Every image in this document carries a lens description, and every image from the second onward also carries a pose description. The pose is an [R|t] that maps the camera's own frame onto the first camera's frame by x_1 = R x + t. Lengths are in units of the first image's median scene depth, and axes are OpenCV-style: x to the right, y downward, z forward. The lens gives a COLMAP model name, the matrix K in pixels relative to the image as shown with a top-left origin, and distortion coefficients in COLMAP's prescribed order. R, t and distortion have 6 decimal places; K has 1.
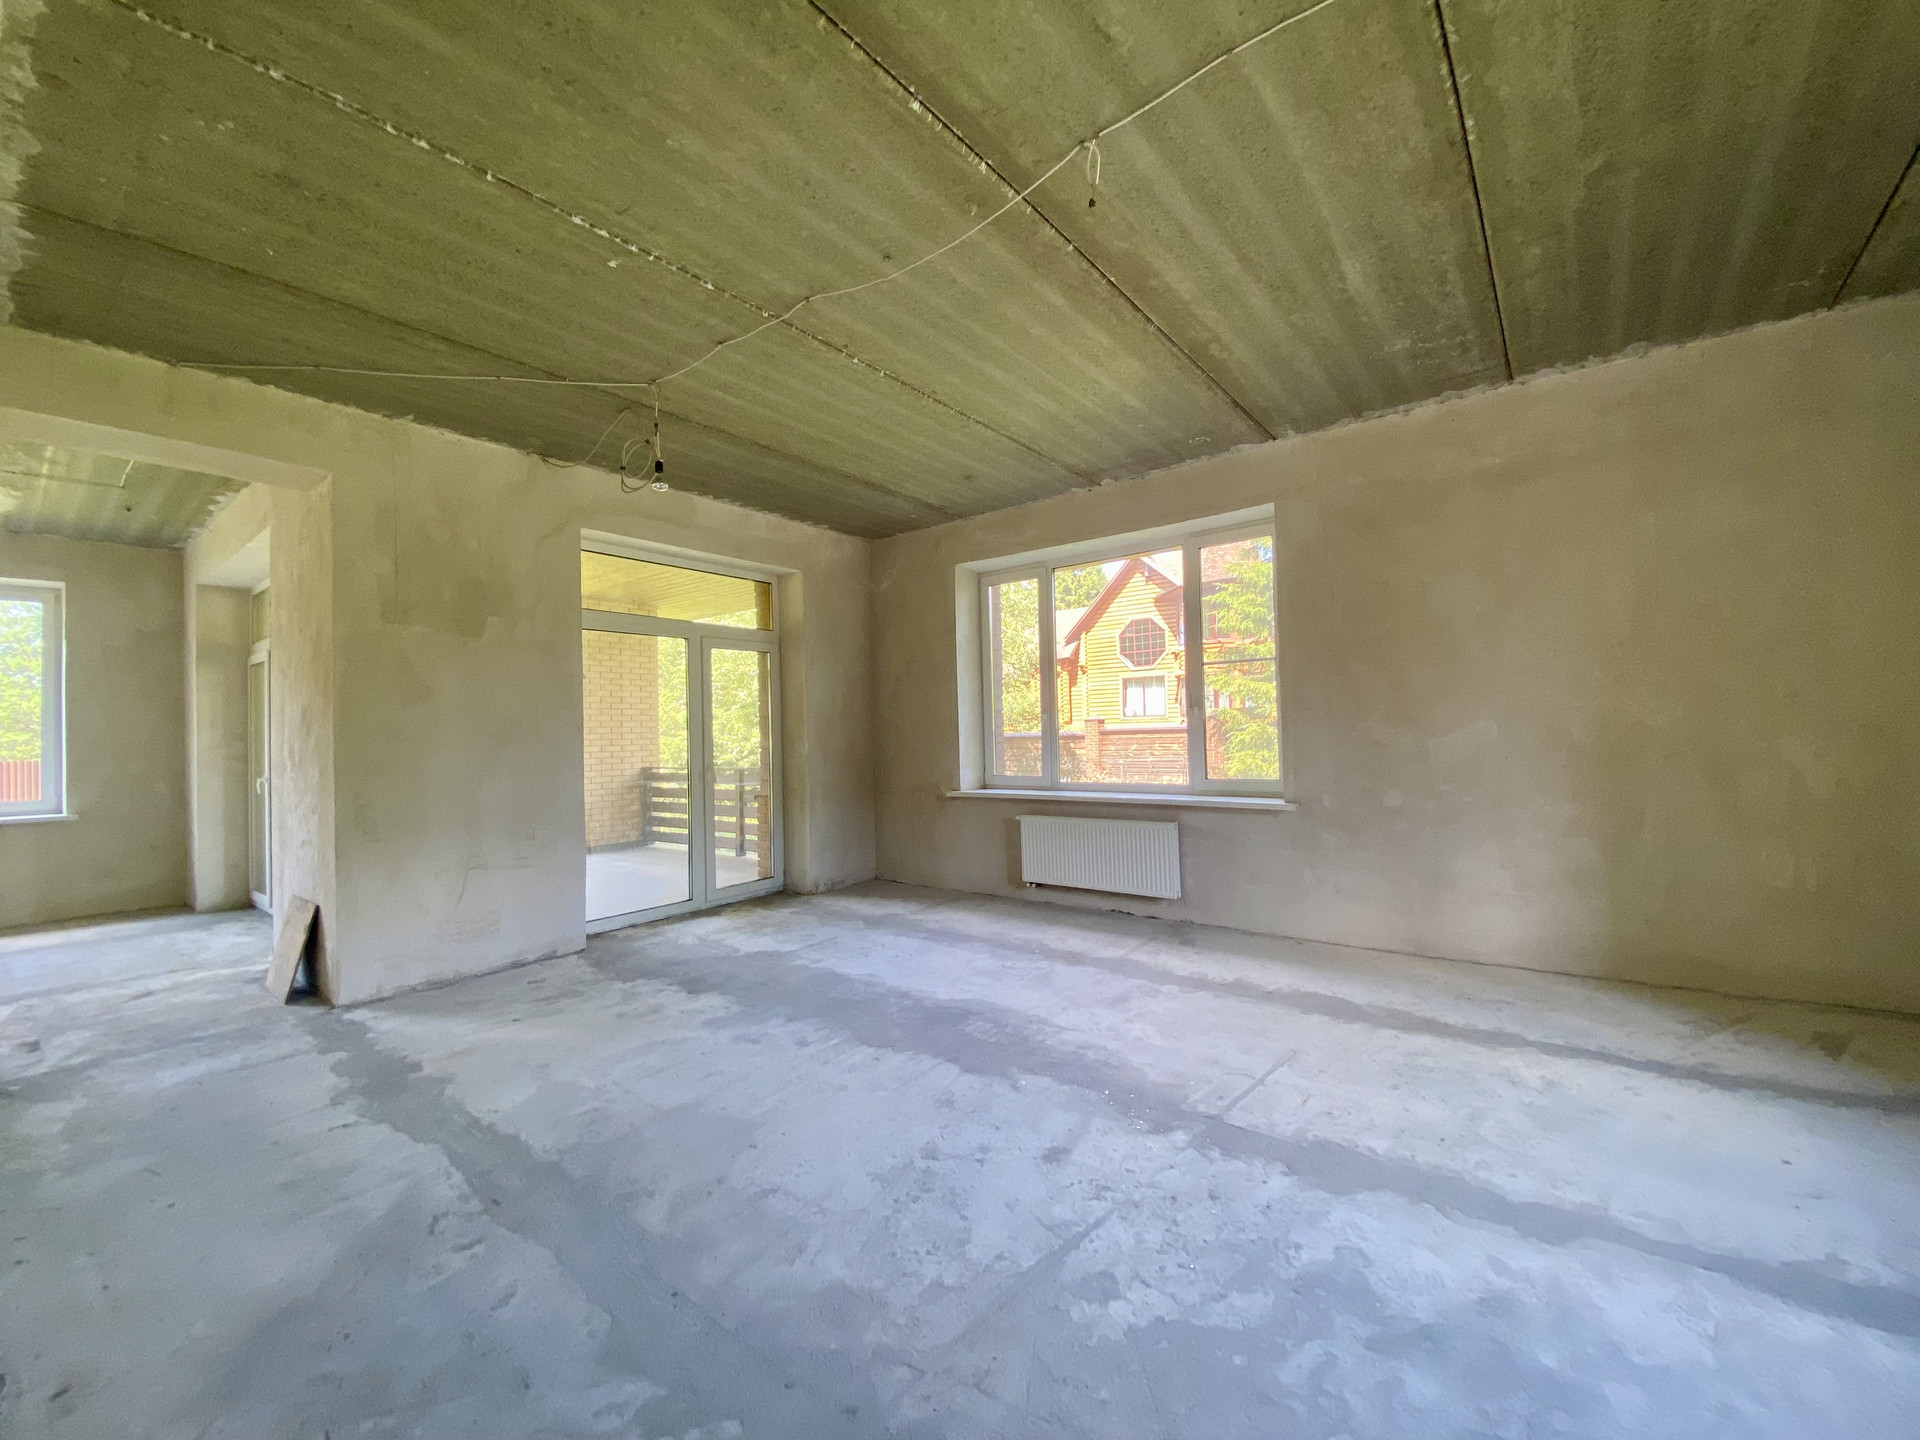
lens RADIAL K [[786.2, 0, 963.8], [0, 786.2, 717.1], [0, 0, 1]] dist [0.076790, -0.050840]
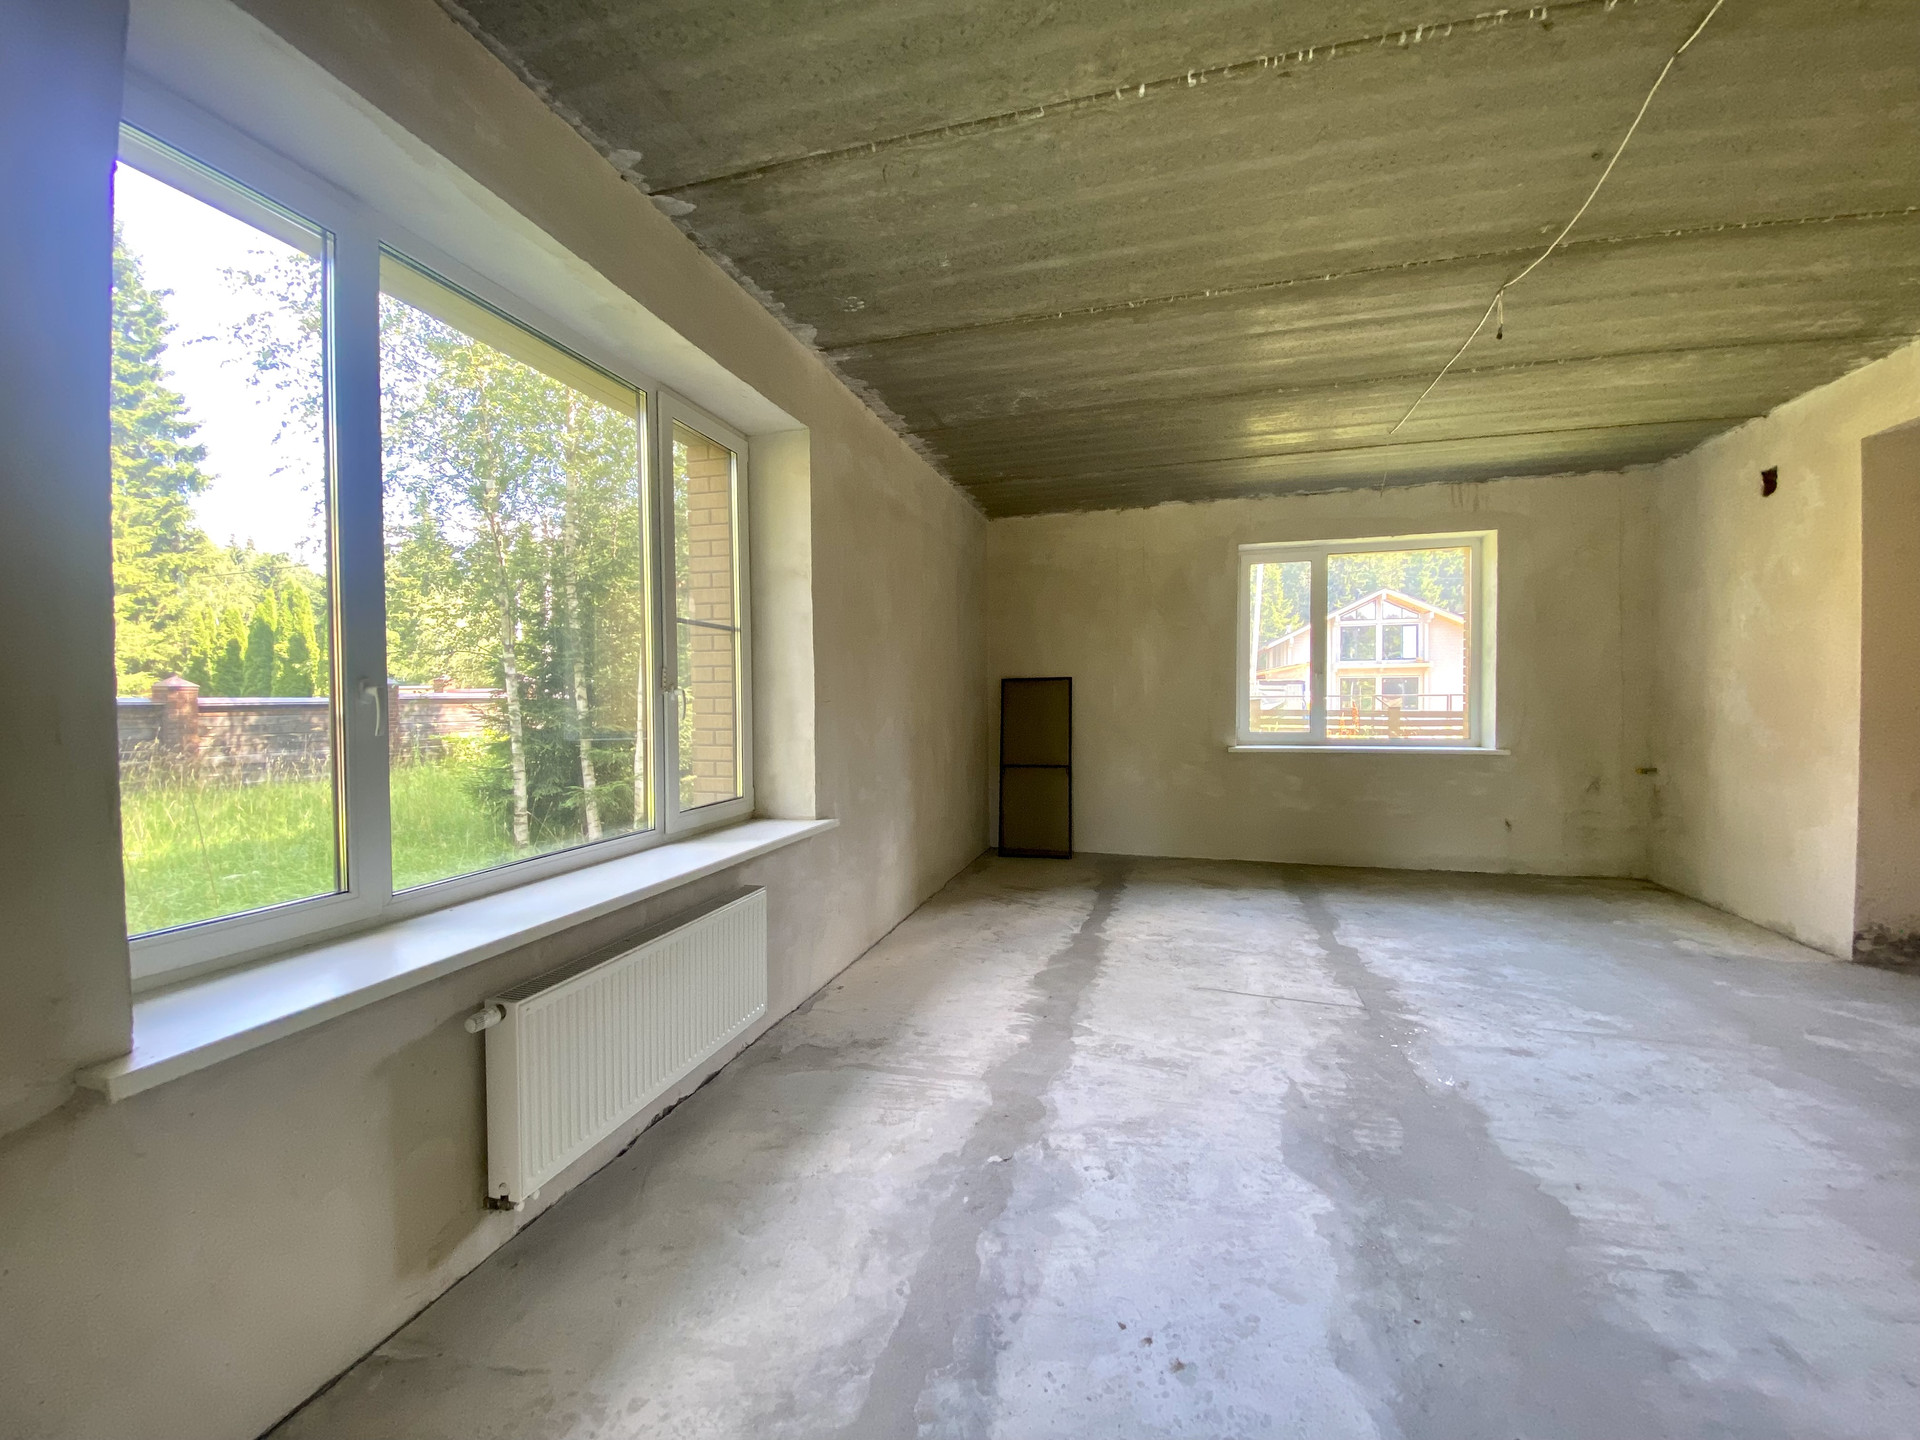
lens RADIAL K [[785.1, 0, 951.7], [0, 785.1, 715.9], [0, 0, 1]] dist [0.008873, -0.013307]
pose [[-0.378121, 0.002522, 0.925753, -0.565830], [-0.009889, 0.999928, -0.006764, 0.016097], [-0.925703, -0.011712, -0.378069, 1.851203]]
